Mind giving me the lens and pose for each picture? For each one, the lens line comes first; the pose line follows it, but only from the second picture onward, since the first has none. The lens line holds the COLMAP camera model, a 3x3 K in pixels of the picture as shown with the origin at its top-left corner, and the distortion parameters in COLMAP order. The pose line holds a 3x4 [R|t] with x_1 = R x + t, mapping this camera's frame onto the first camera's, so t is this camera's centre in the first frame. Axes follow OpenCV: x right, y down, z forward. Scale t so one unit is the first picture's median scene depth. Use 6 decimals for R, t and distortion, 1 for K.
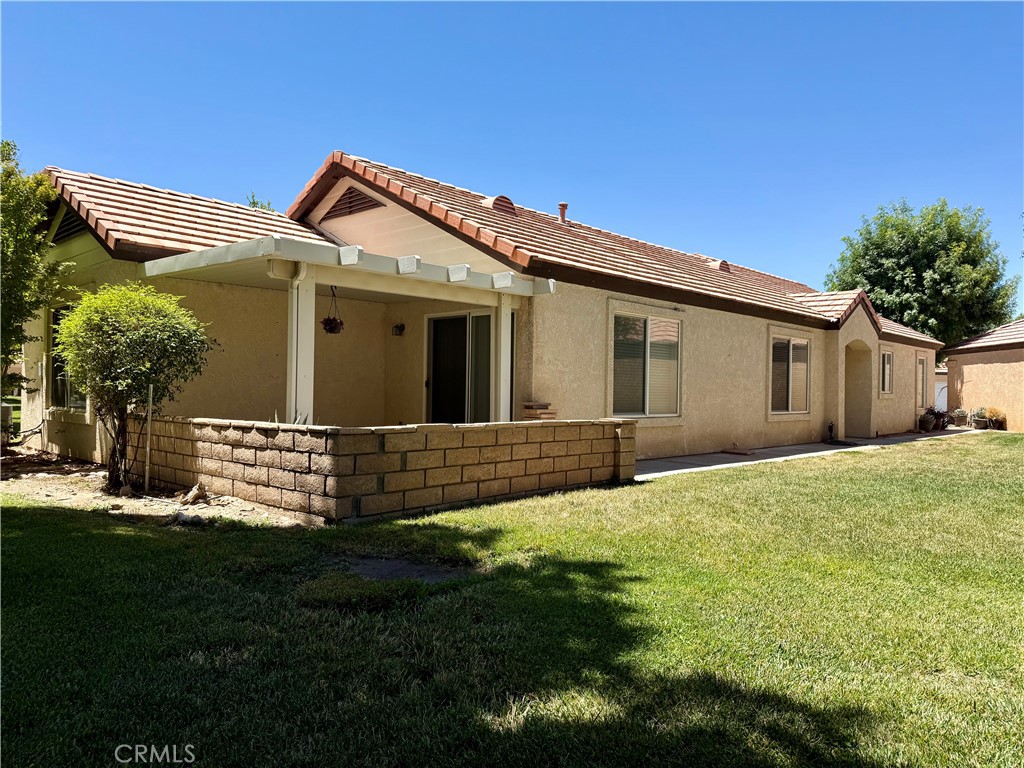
lens RADIAL K [[714.9, 0, 517.5], [0, 714.9, 382.3], [0, 0, 1]] dist [0.161313, -0.273335]
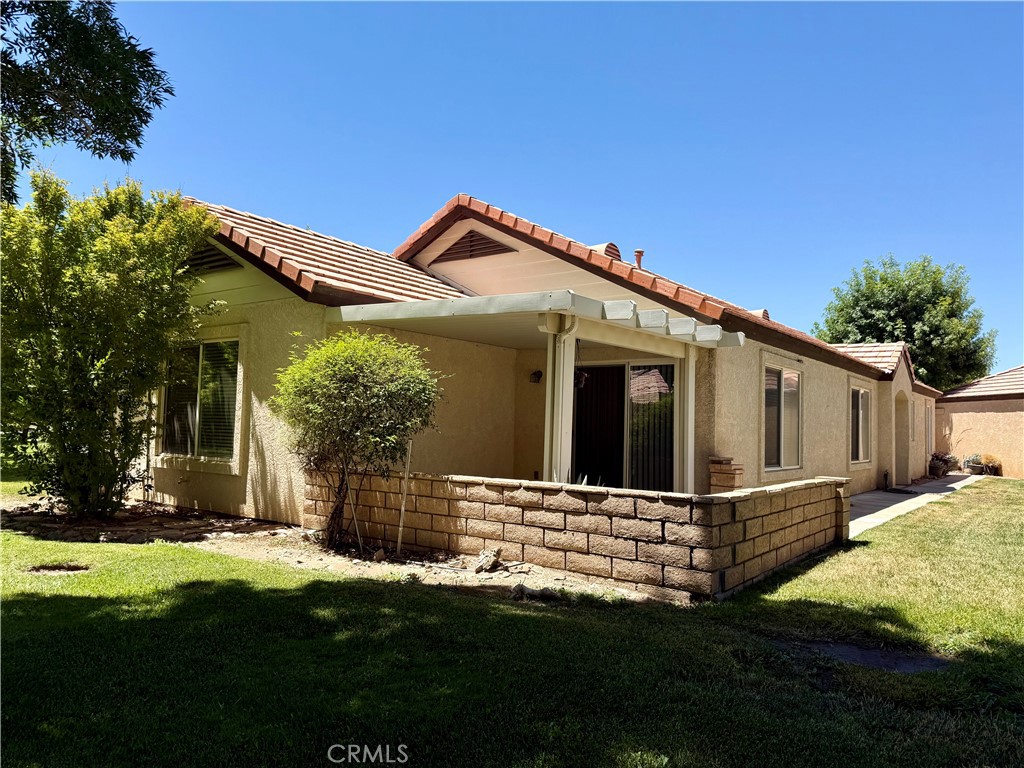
lens RADIAL K [[714.9, 0, 517.5], [0, 714.9, 382.3], [0, 0, 1]] dist [0.161313, -0.273335]
pose [[0.994547, 0.019683, 0.102418, -0.284938], [-0.014821, 0.998737, -0.048014, -0.017913], [-0.103234, 0.046234, 0.993582, 0.034803]]
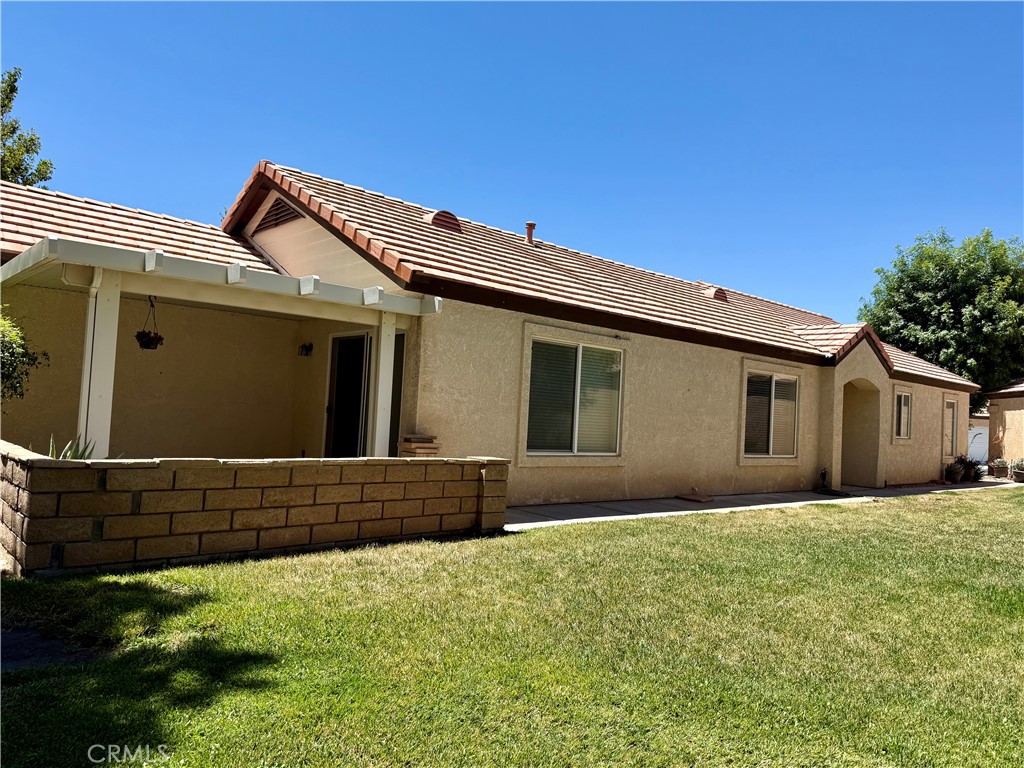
lens RADIAL K [[717.3, 0, 512.0], [0, 717.3, 384.0], [0, 0, 1]] dist [0.135201, -0.197547]
pose [[0.995957, 0.033455, -0.083372, 0.172750], [-0.036419, 0.998748, -0.034282, -0.006842], [0.082121, 0.037180, 0.995929, 0.097104]]
